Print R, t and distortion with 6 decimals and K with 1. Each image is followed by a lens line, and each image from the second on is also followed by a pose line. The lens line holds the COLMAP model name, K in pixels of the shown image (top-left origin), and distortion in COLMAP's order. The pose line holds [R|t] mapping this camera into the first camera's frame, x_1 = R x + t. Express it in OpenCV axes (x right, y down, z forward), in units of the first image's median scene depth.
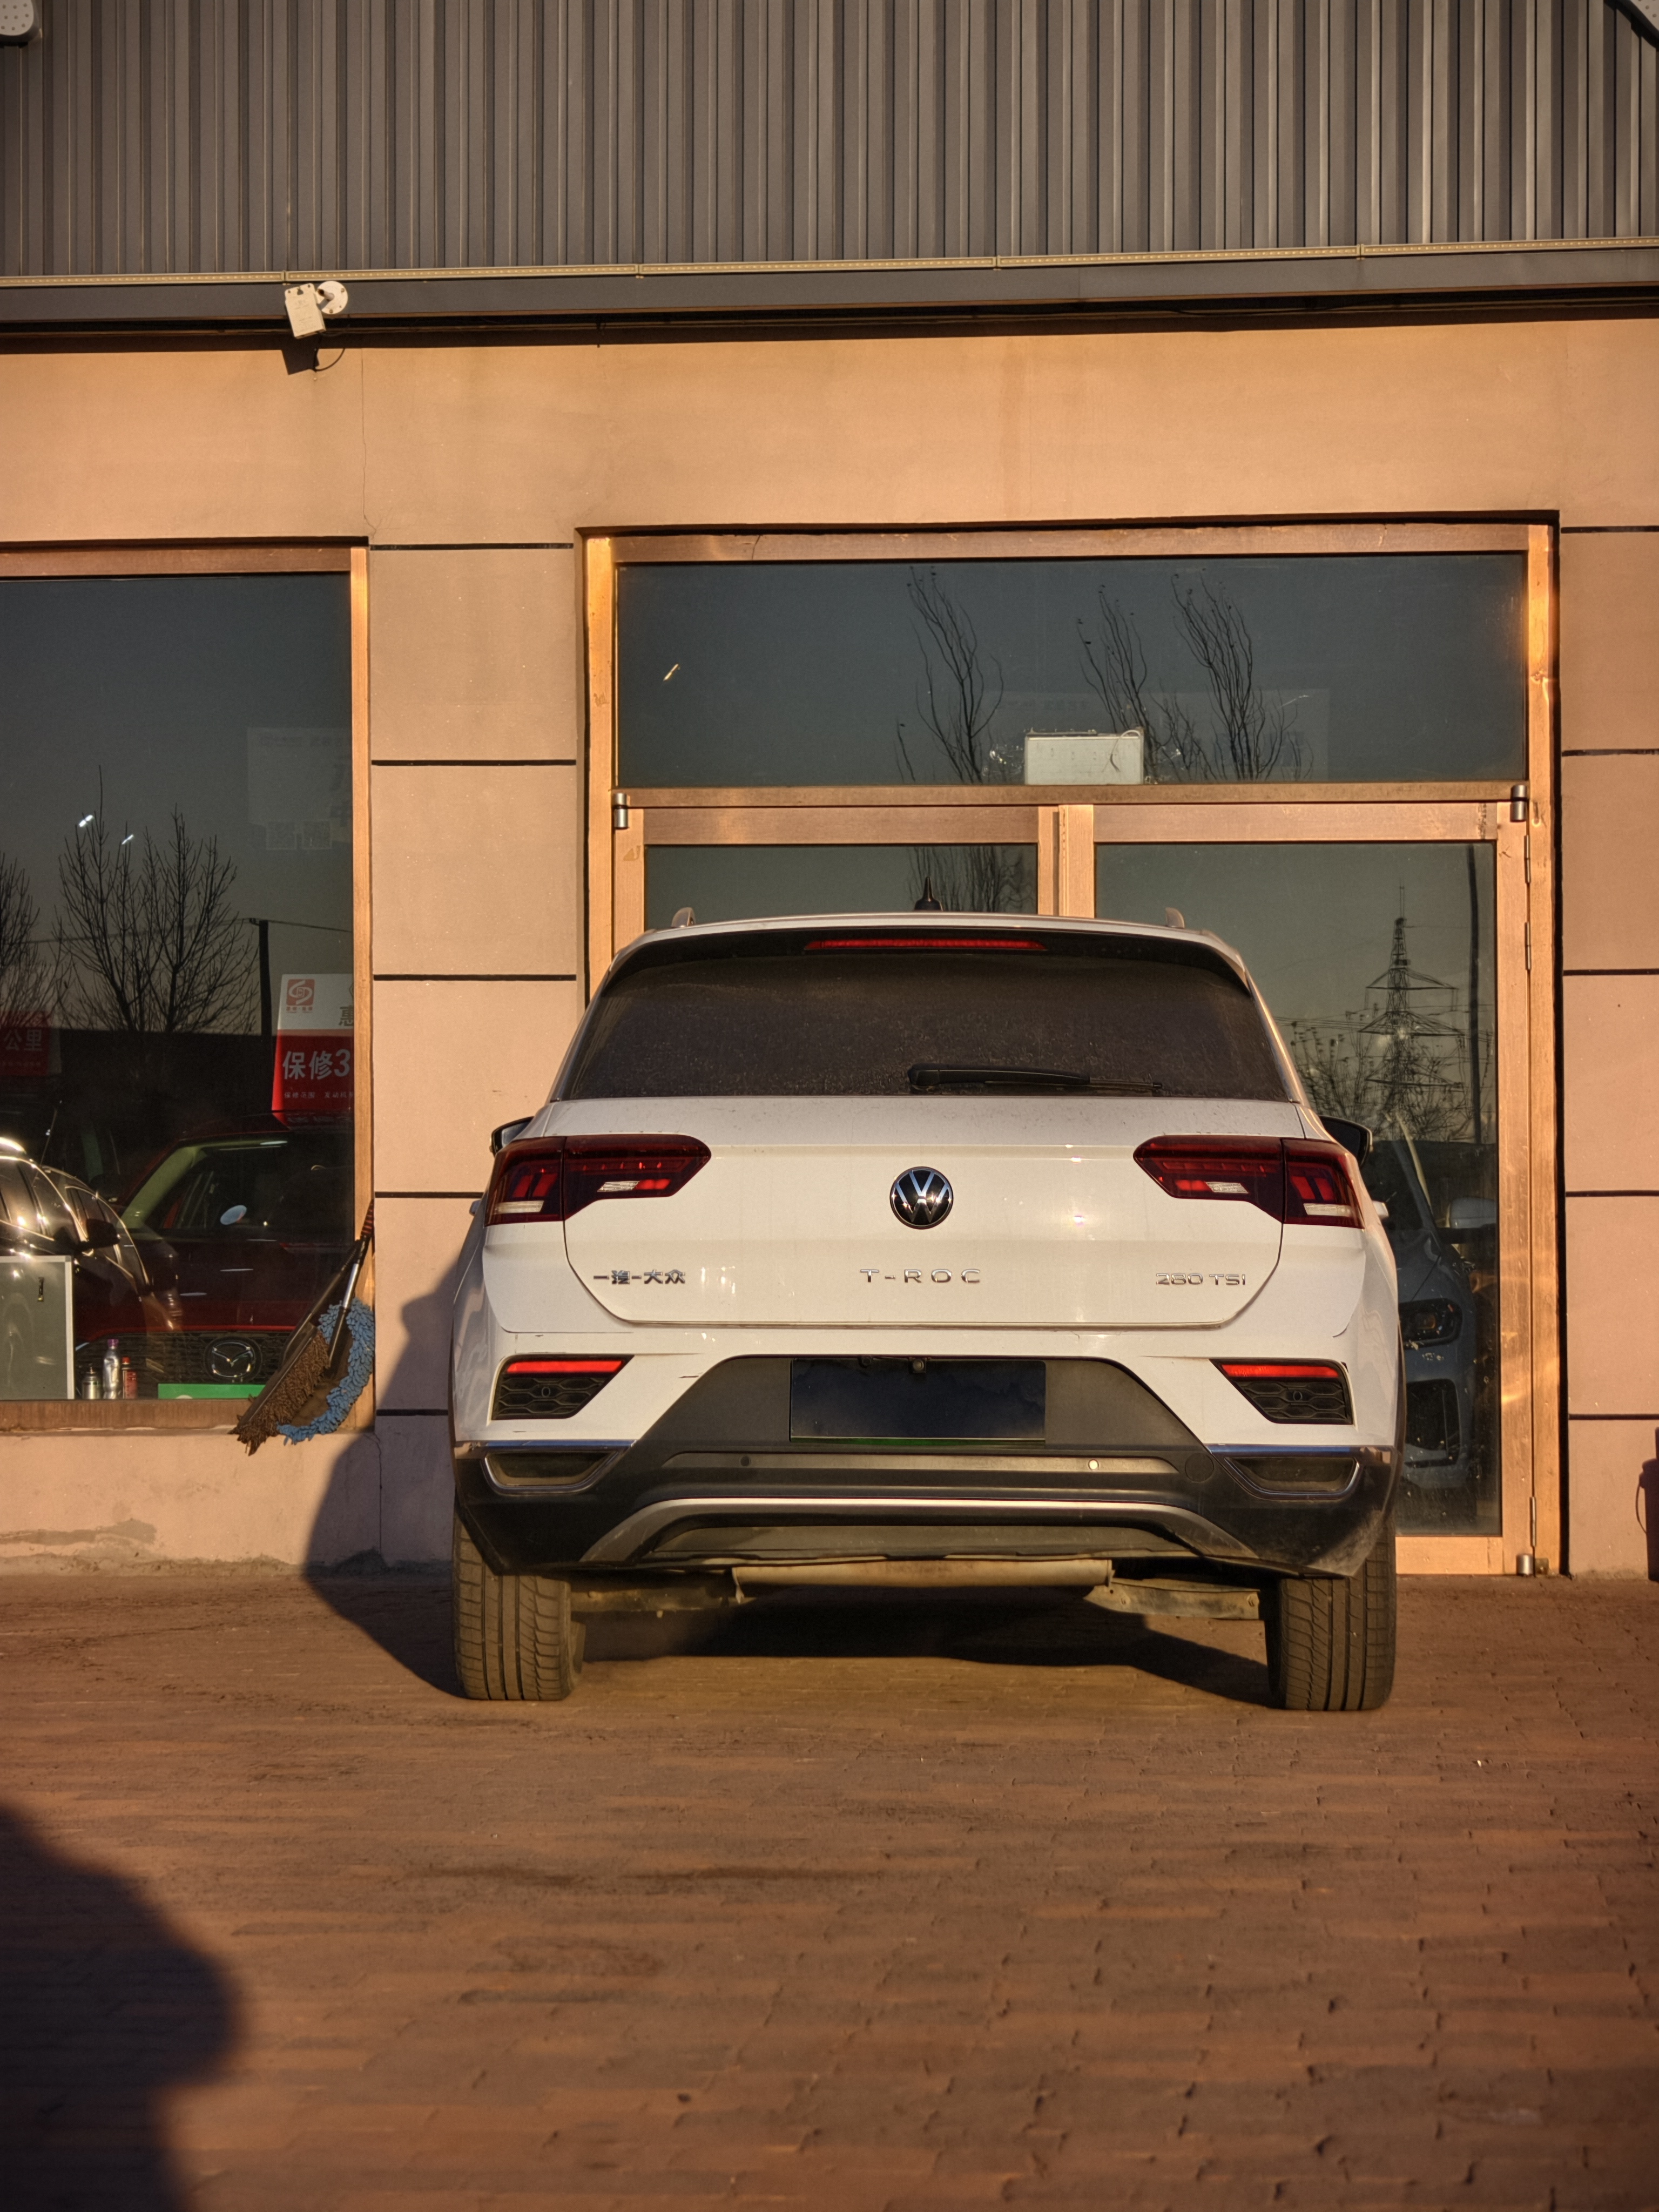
lens RADIAL K [[5367.6, 0, 874.2], [0, 5367.6, 1106.1], [0, 0, 1]] dist [0.301700, -0.071586]
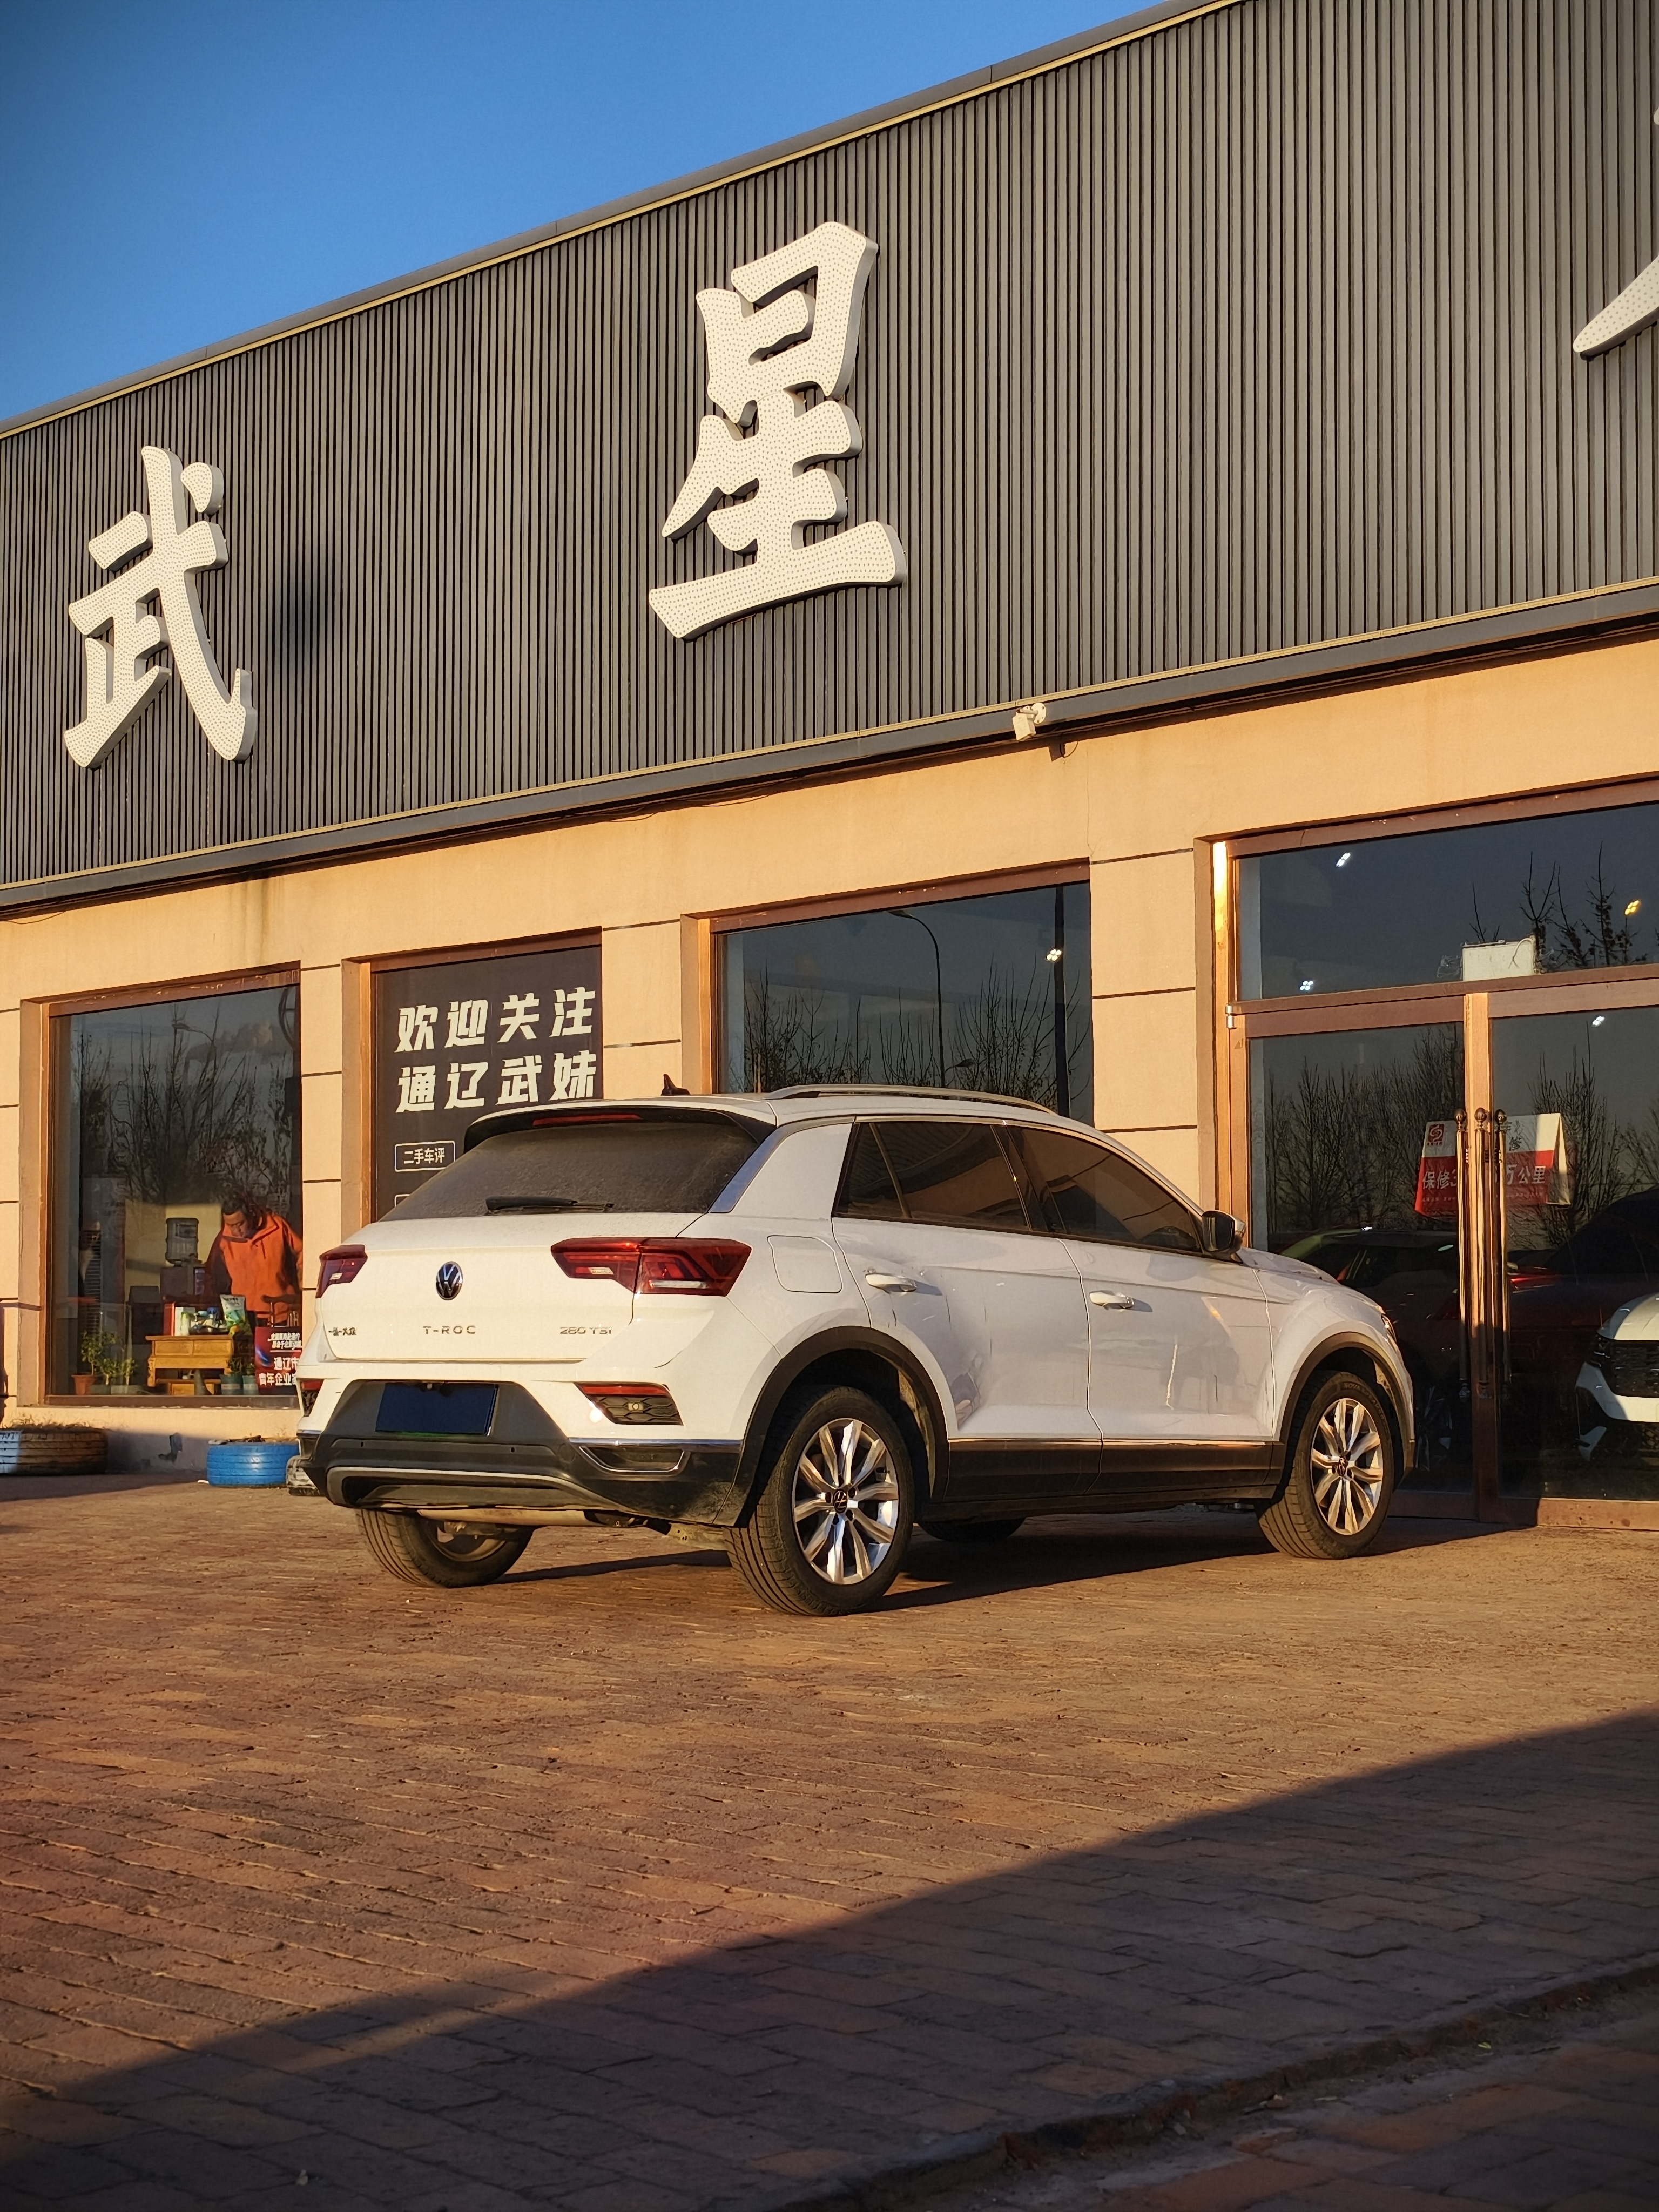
lens RADIAL K [[3284.3, 0, 835.2], [0, 3284.3, 1136.4], [0, 0, 1]] dist [0.111420, -0.054362]
pose [[0.776968, -0.041864, -0.628147, 0.464102], [0.029499, 0.999112, -0.030100, 0.004442], [0.628849, 0.004857, 0.777512, 0.198729]]
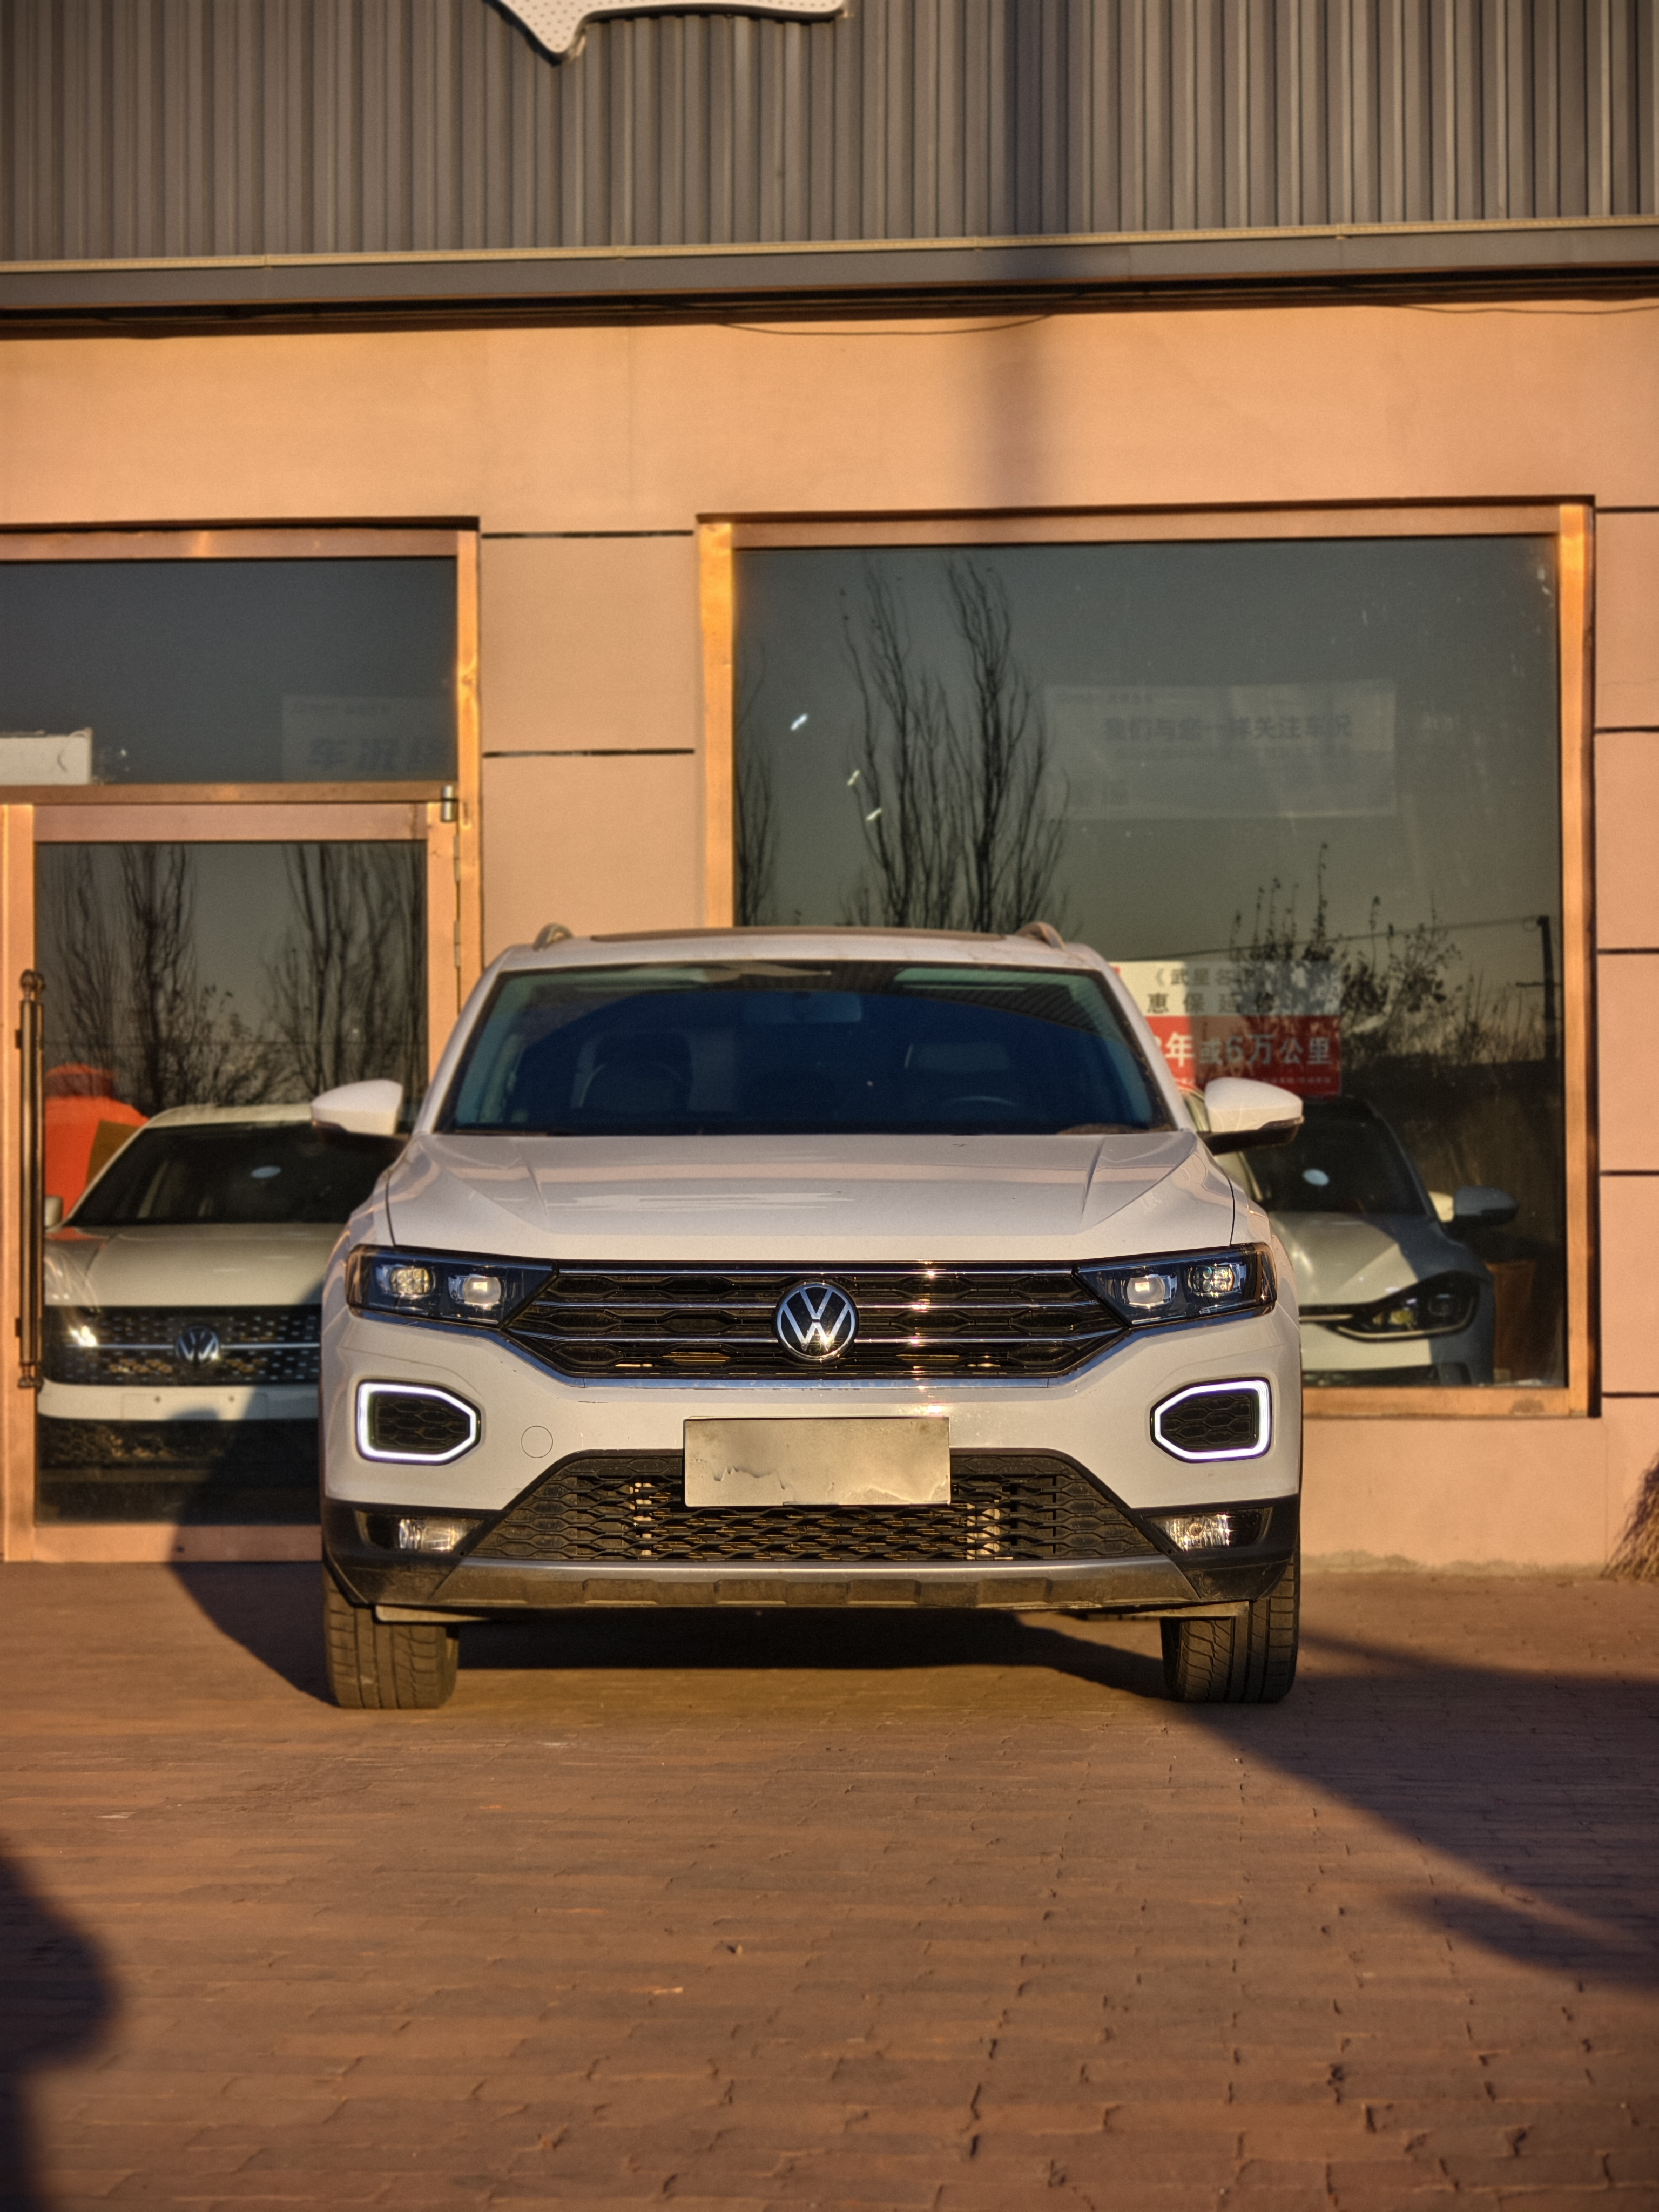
lens RADIAL K [[5452.6, 0, 829.5], [0, 5452.6, 1106.0], [0, 0, 1]] dist [0.114261, 0.576505]
pose [[0.999978, -0.003524, -0.005556, 0.197427], [0.003534, 0.999992, 0.001752, -0.000749], [0.005550, -0.001772, 0.999983, -0.028259]]
